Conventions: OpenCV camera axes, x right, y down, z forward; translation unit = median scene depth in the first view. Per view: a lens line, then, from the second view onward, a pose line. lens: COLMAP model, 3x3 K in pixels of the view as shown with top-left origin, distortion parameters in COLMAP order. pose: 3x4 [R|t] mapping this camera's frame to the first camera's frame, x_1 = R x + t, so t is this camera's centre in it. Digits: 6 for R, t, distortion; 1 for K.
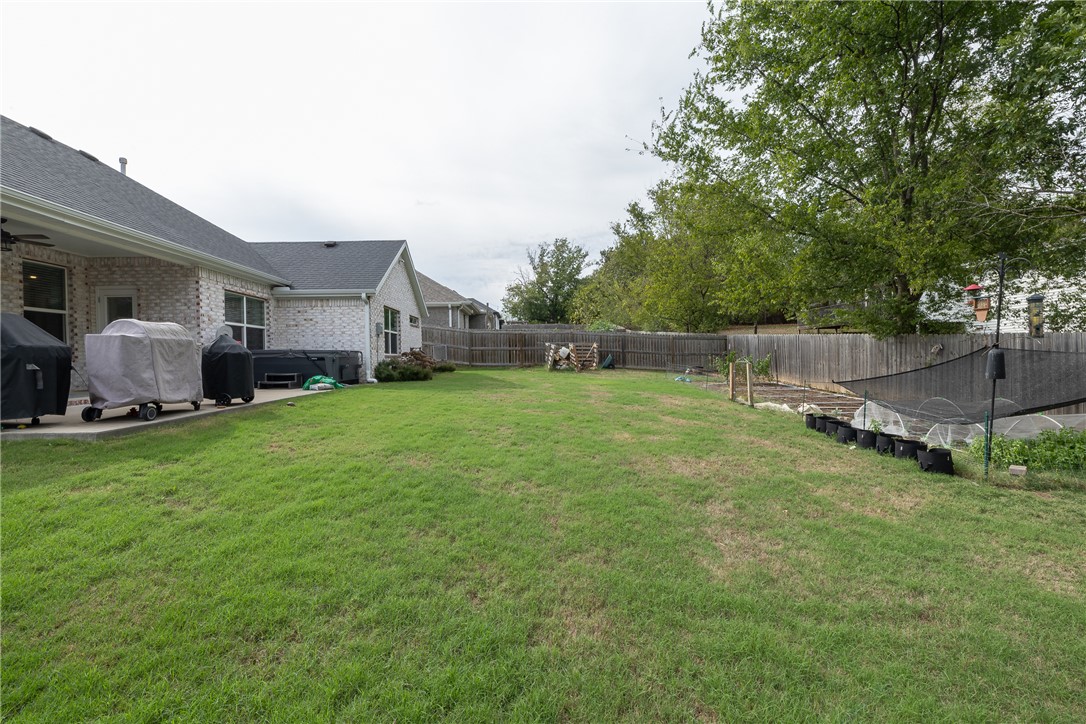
lens RADIAL K [[459.8, 0, 522.9], [0, 459.8, 345.6], [0, 0, 1]] dist [0.001253, 0.000487]
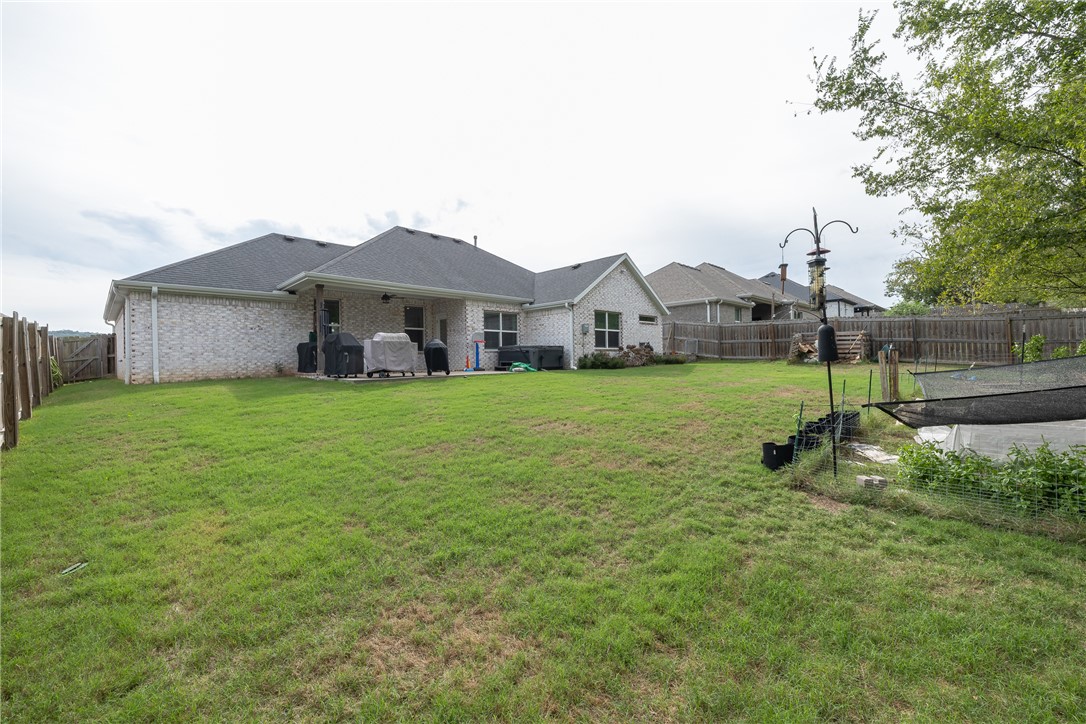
lens RADIAL K [[459.8, 0, 543.9], [0, 459.8, 348.2], [0, 0, 1]] dist [0.001253, 0.000487]
pose [[0.658582, -0.016496, -0.752328, 0.655230], [0.024533, 0.999699, -0.000444, 0.018237], [0.752109, -0.018164, 0.658788, 0.063944]]
